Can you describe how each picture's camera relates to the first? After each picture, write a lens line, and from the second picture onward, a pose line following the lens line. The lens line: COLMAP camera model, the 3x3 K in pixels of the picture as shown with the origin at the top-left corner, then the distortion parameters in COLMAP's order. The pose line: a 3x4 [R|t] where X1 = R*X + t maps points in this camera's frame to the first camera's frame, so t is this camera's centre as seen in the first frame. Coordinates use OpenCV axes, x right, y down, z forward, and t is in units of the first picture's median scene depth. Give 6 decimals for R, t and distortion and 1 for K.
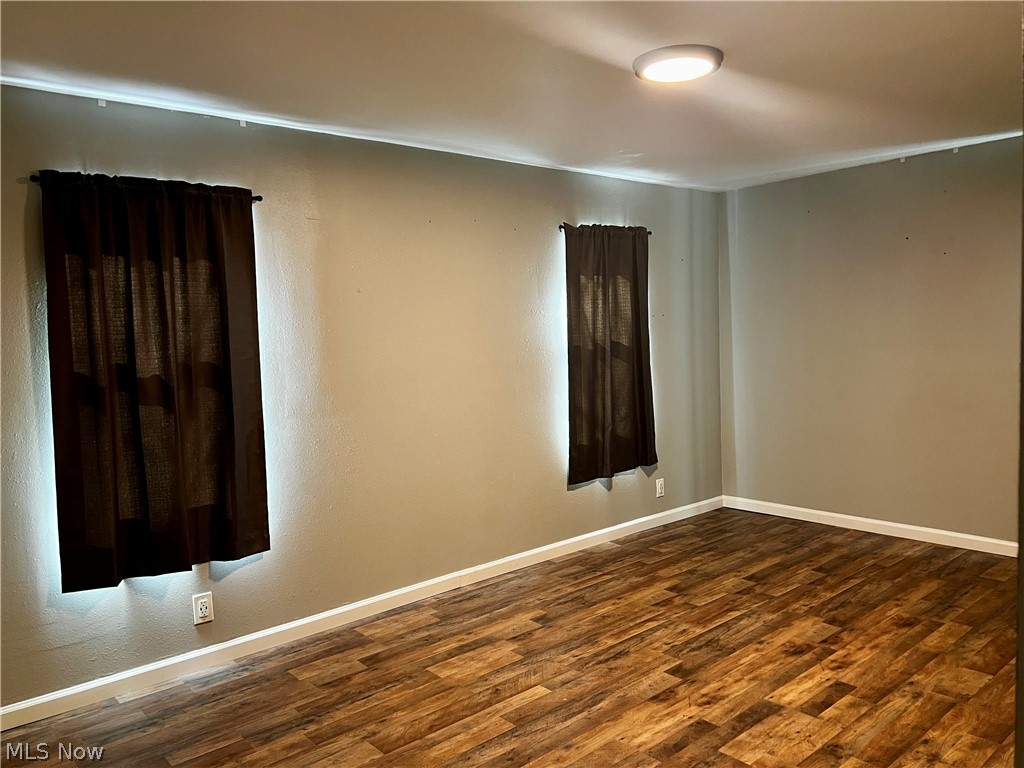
lens RADIAL K [[761.8, 0, 517.9], [0, 761.8, 380.5], [0, 0, 1]] dist [0.023834, -0.022883]
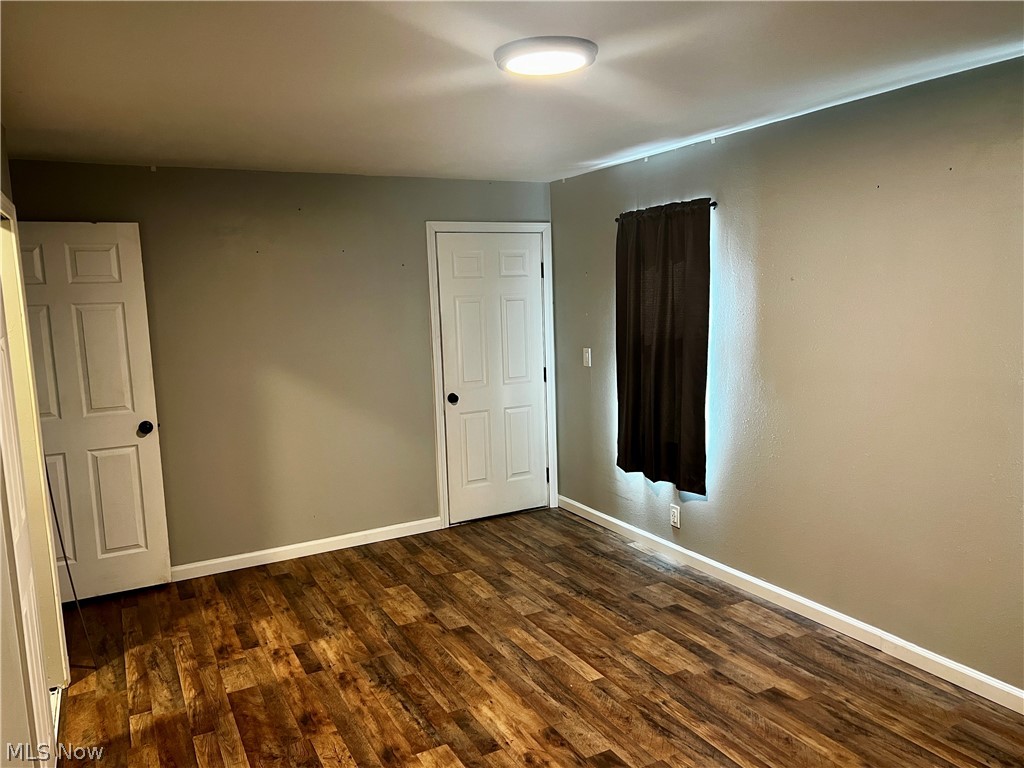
lens RADIAL K [[761.8, 0, 513.6], [0, 761.8, 384.2], [0, 0, 1]] dist [0.023834, -0.022883]
pose [[-0.219309, 0.168010, -0.961081, 0.928387], [-0.022265, 0.983943, 0.177087, -0.171950], [0.975401, 0.060236, -0.212047, 0.992882]]
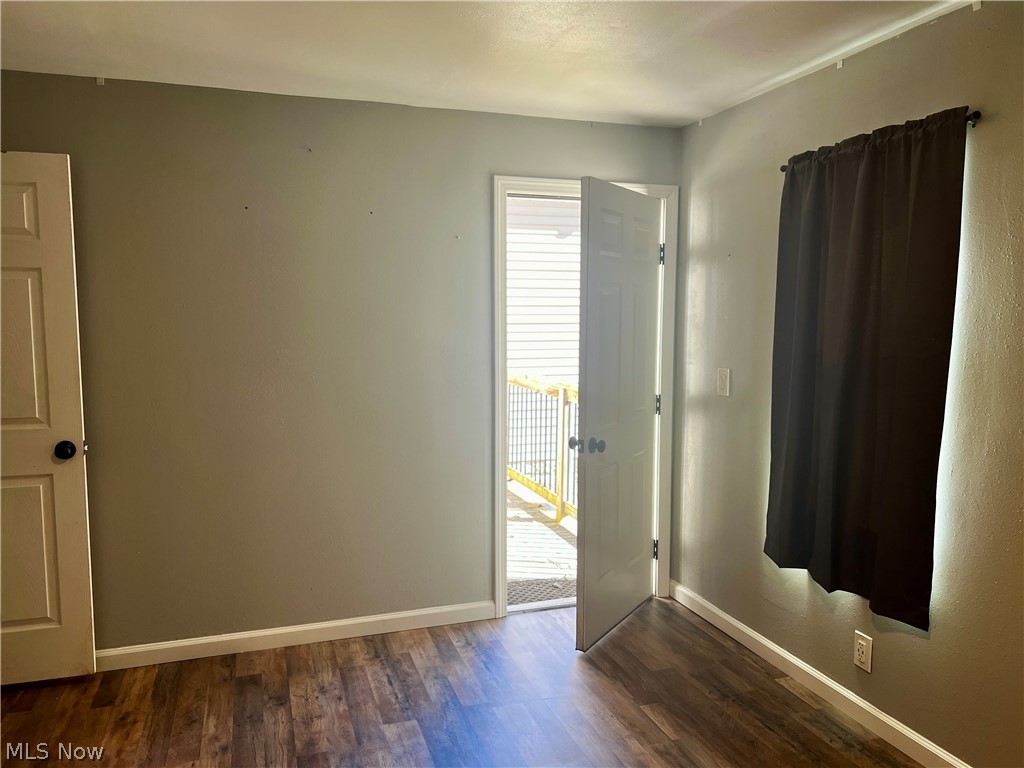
lens RADIAL K [[761.8, 0, 516.7], [0, 761.8, 390.7], [0, 0, 1]] dist [0.023834, -0.022883]
pose [[-0.378665, 0.132599, -0.915986, 0.450589], [-0.047562, 0.985588, 0.162337, -0.096542], [0.924311, 0.105037, -0.366901, 0.927687]]
